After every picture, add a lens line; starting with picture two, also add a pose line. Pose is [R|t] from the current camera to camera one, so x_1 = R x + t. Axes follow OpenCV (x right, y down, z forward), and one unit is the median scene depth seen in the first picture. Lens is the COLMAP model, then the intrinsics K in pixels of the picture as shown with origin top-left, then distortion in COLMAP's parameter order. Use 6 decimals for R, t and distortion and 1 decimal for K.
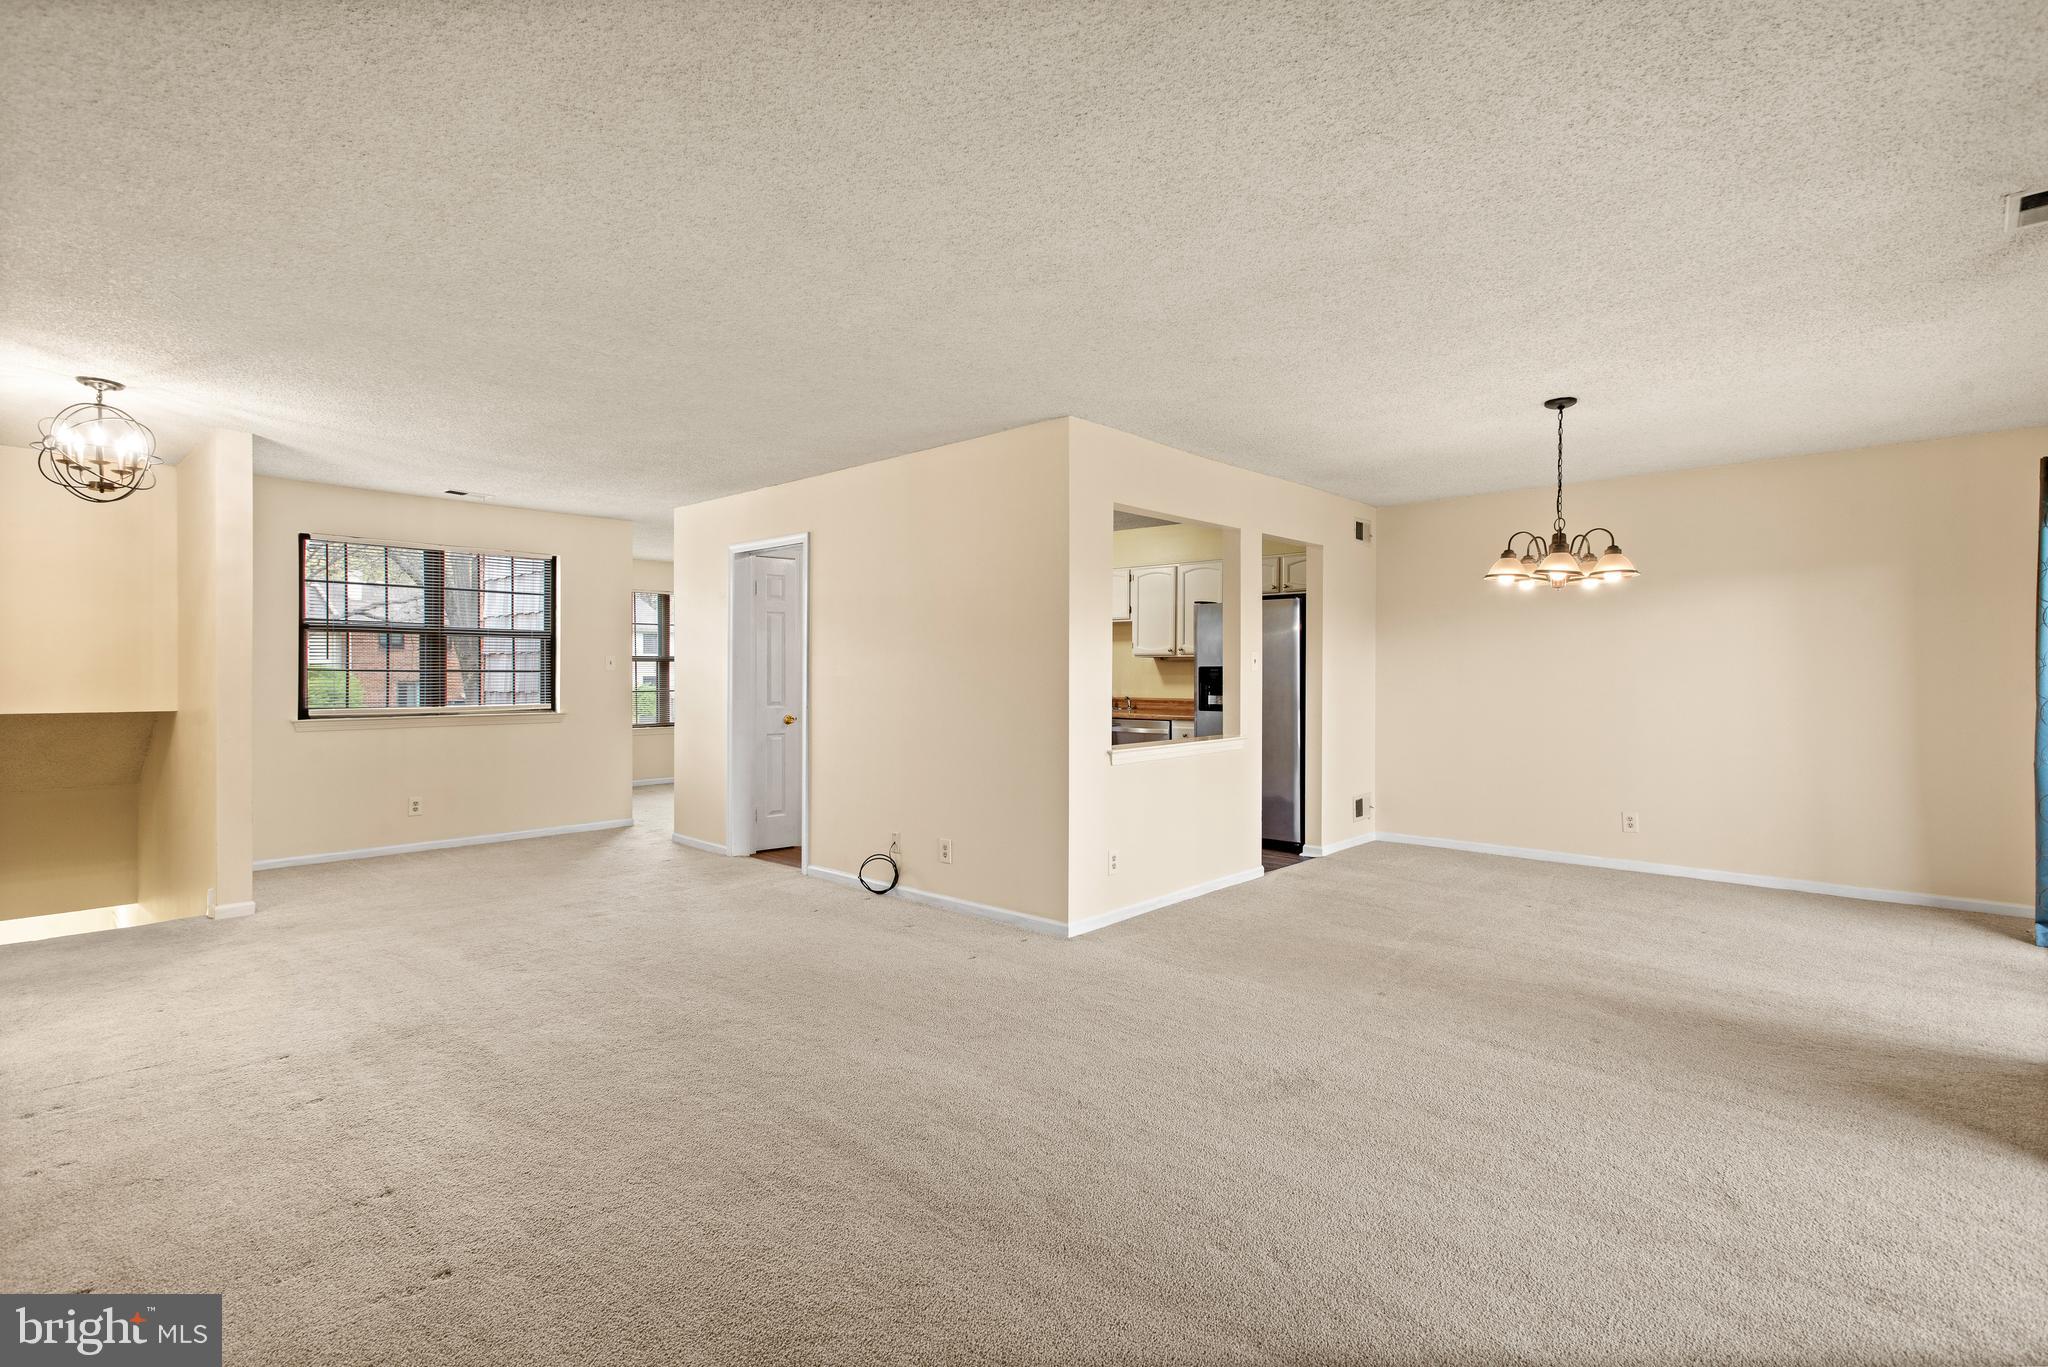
lens RADIAL K [[967.8, 0, 1031.2], [0, 967.8, 676.9], [0, 0, 1]] dist [0.019200, -0.006427]
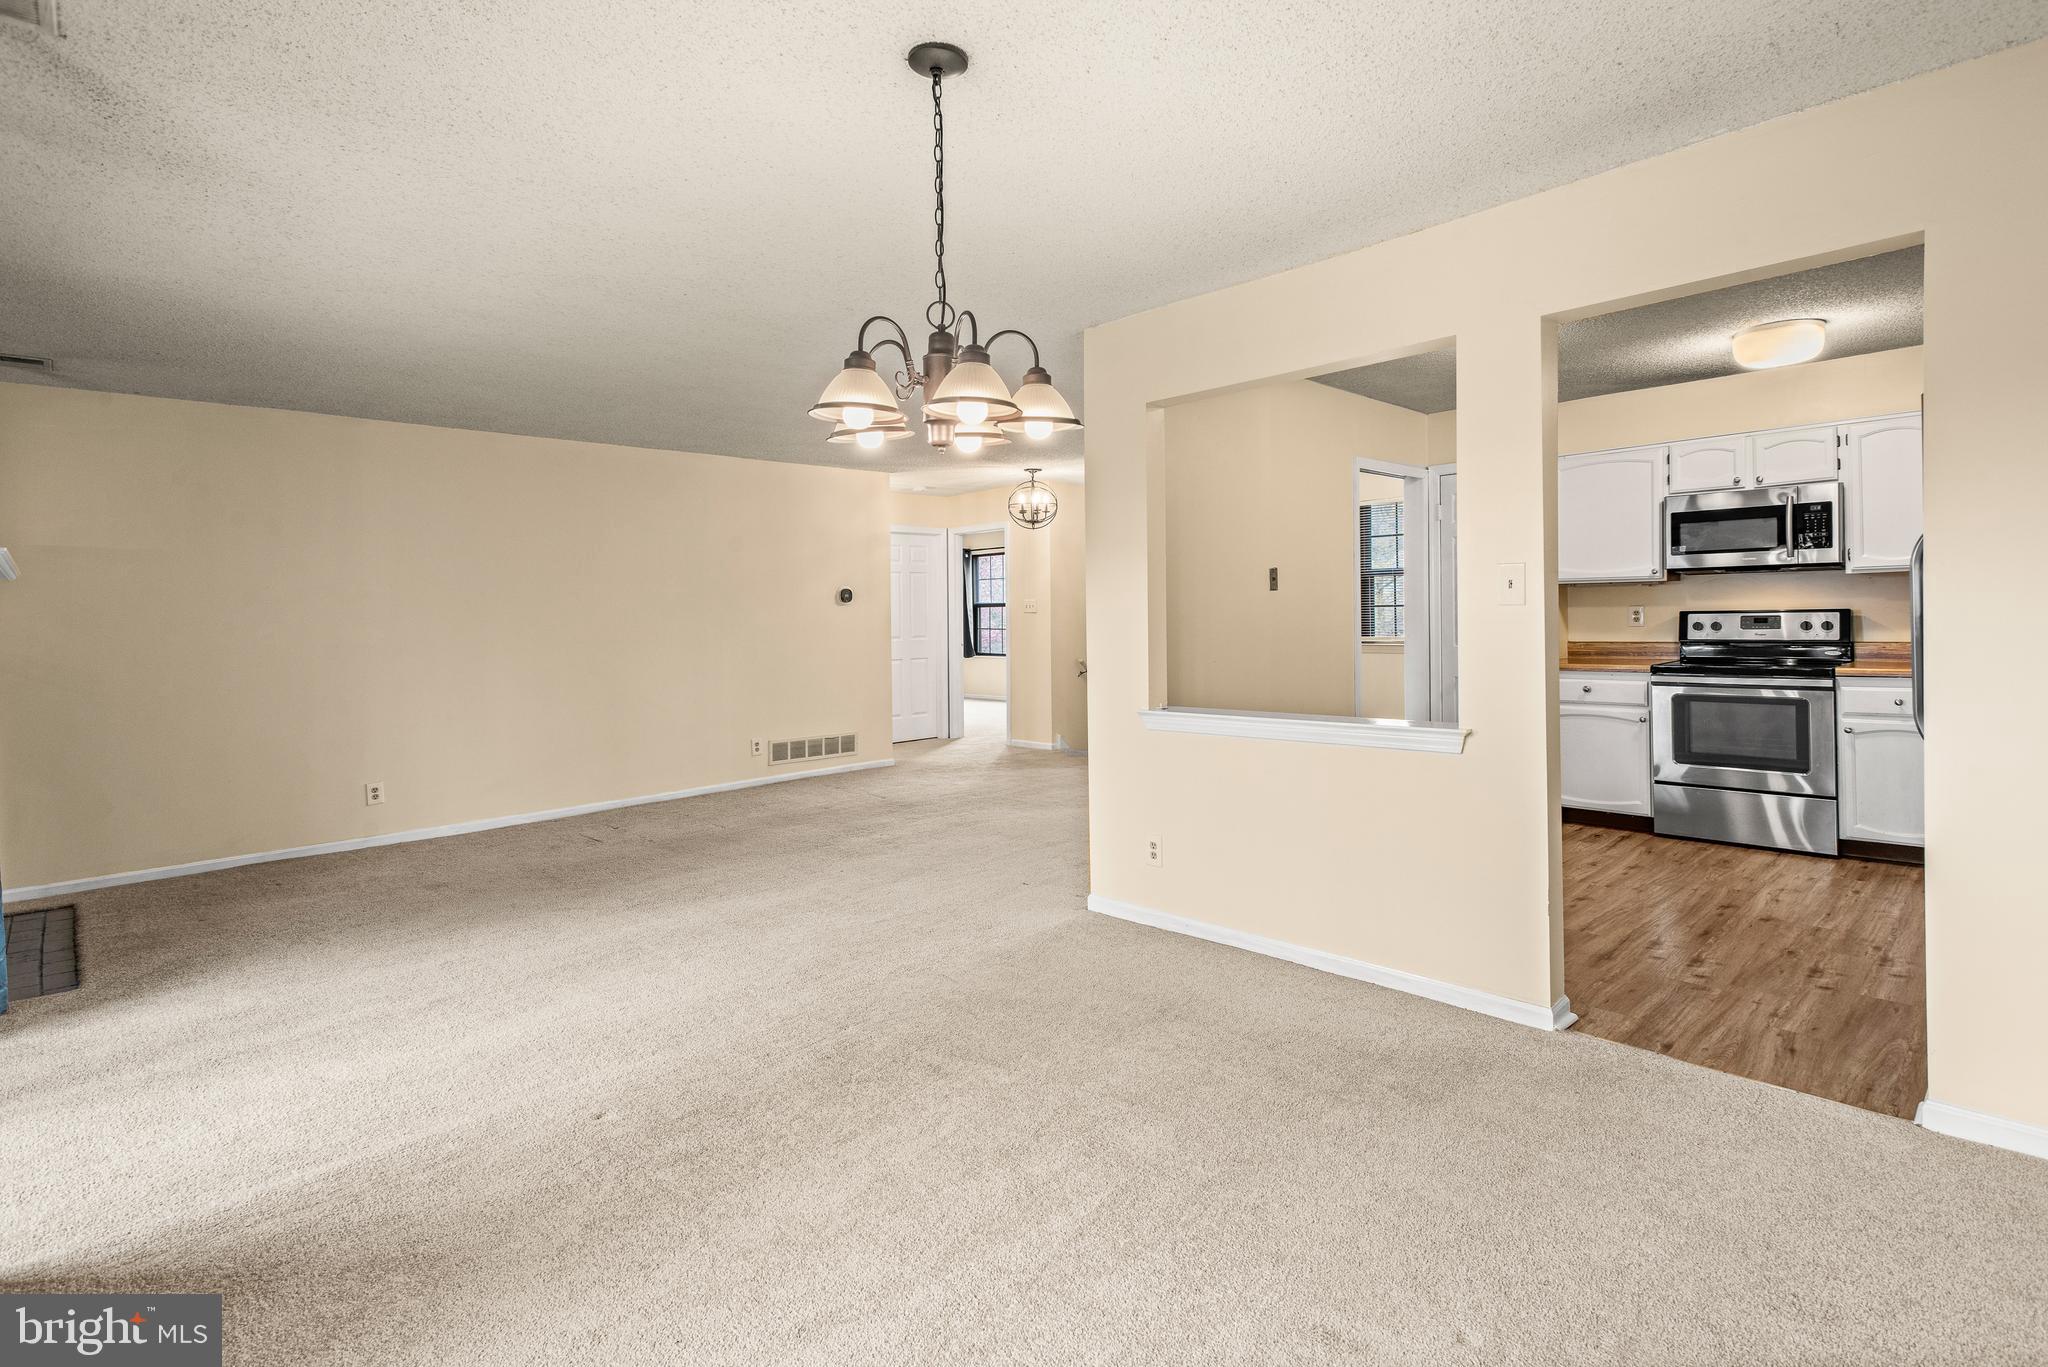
lens RADIAL K [[967.8, 0, 1044.4], [0, 967.8, 615.9], [0, 0, 1]] dist [0.019200, -0.006427]
pose [[-0.036541, -0.000846, -0.999332, 0.617835], [0.014088, 0.999900, -0.001362, 0.000300], [0.999233, -0.014128, -0.036525, 0.662202]]
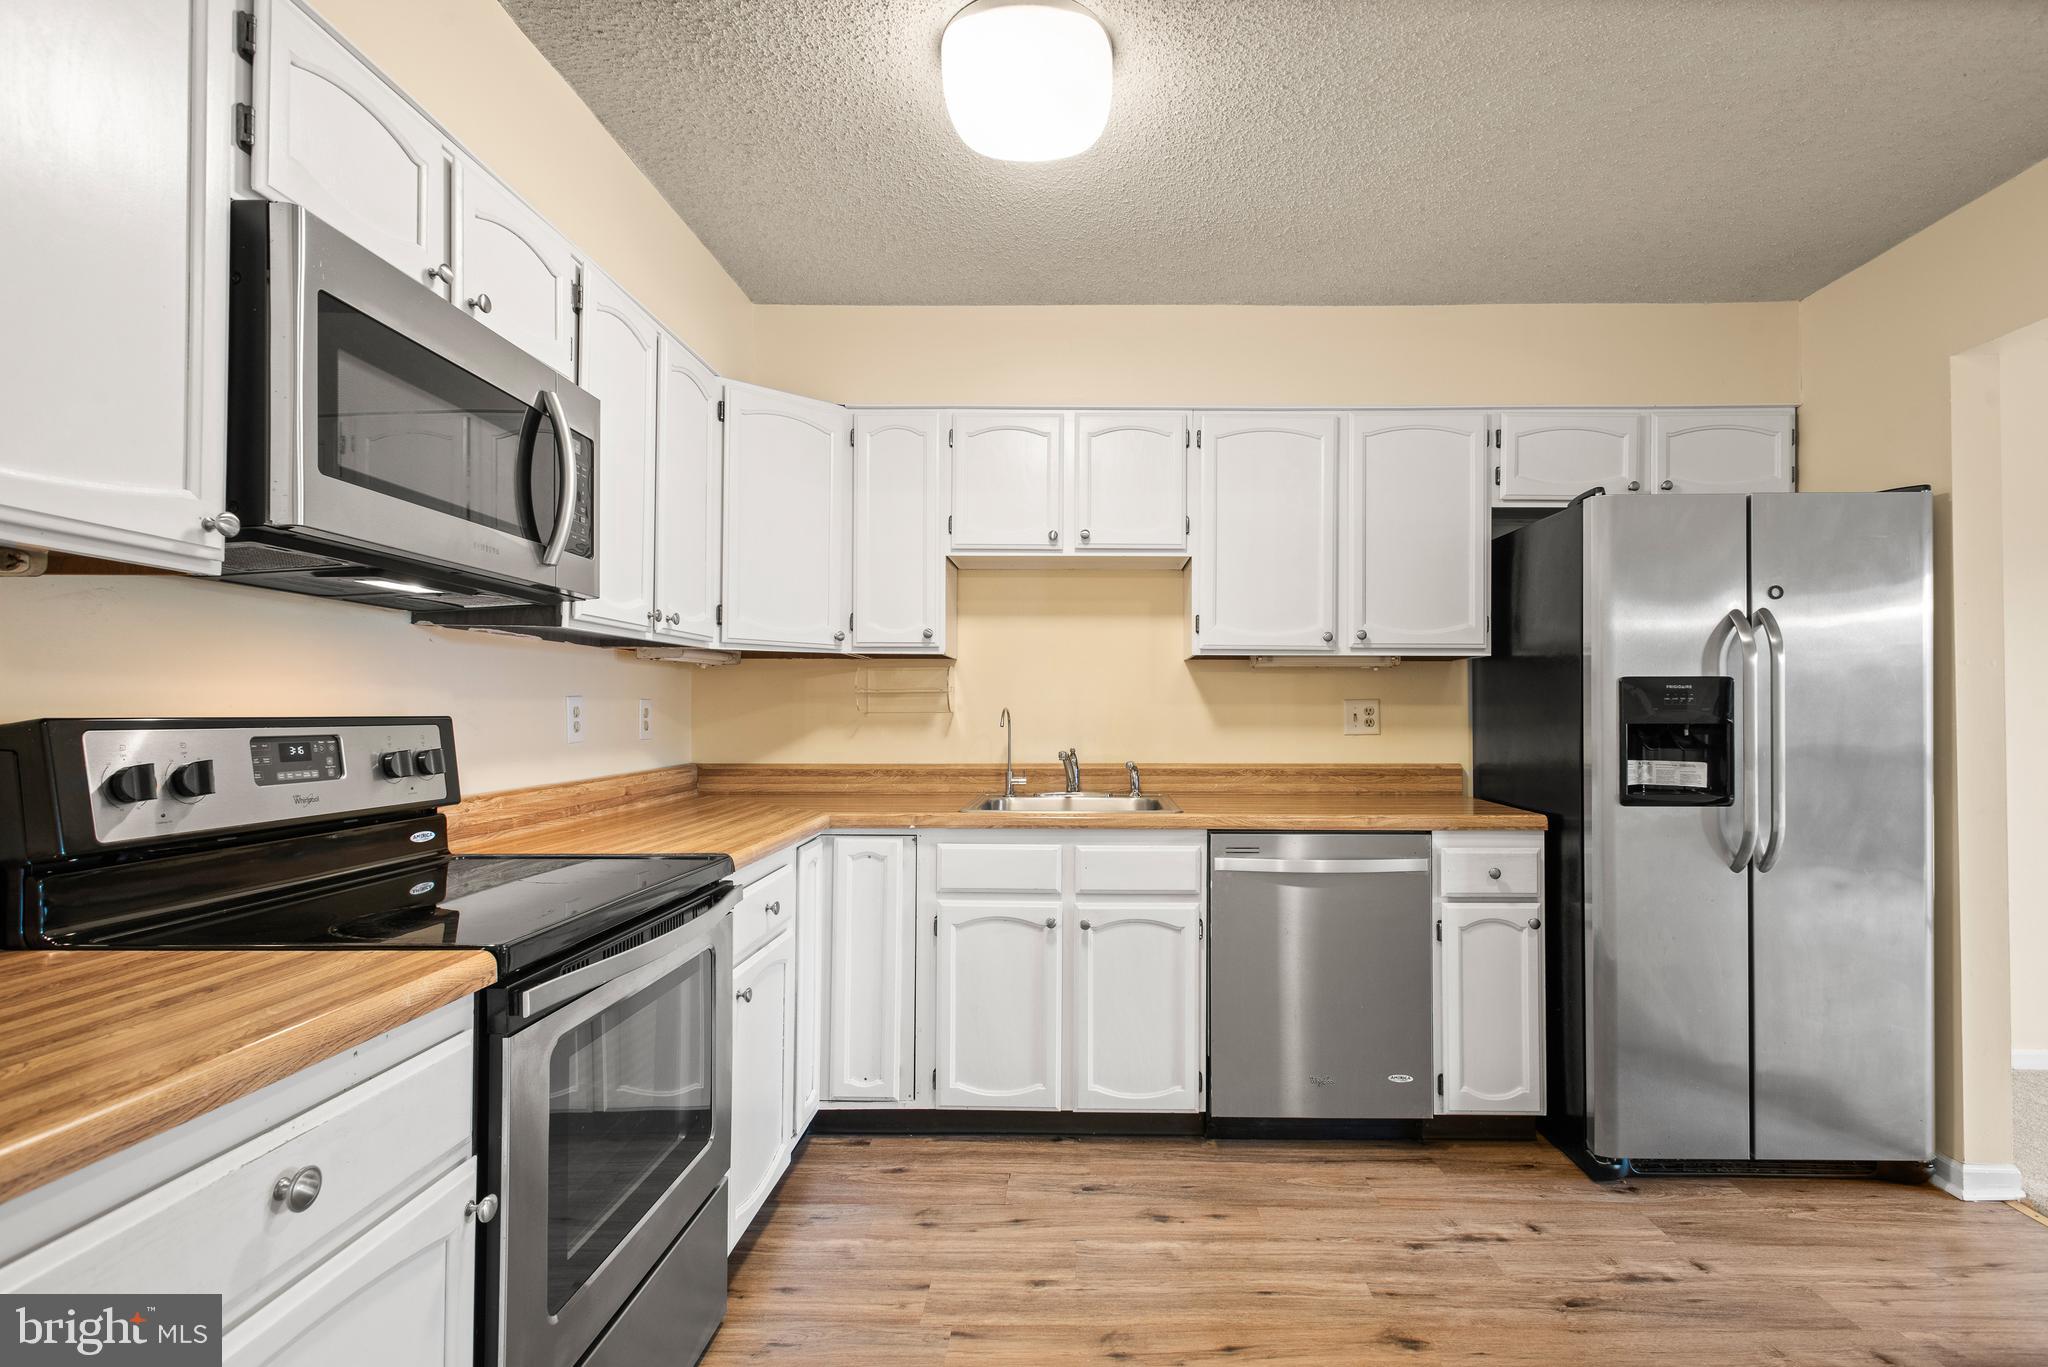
lens RADIAL K [[967.8, 0, 1079.5], [0, 967.8, 706.9], [0, 0, 1]] dist [0.019200, -0.006427]
pose [[0.748333, 0.003746, 0.663313, -0.207124], [0.002759, 0.999958, -0.008760, 0.002567], [-0.663318, 0.008386, 0.748291, 0.912322]]
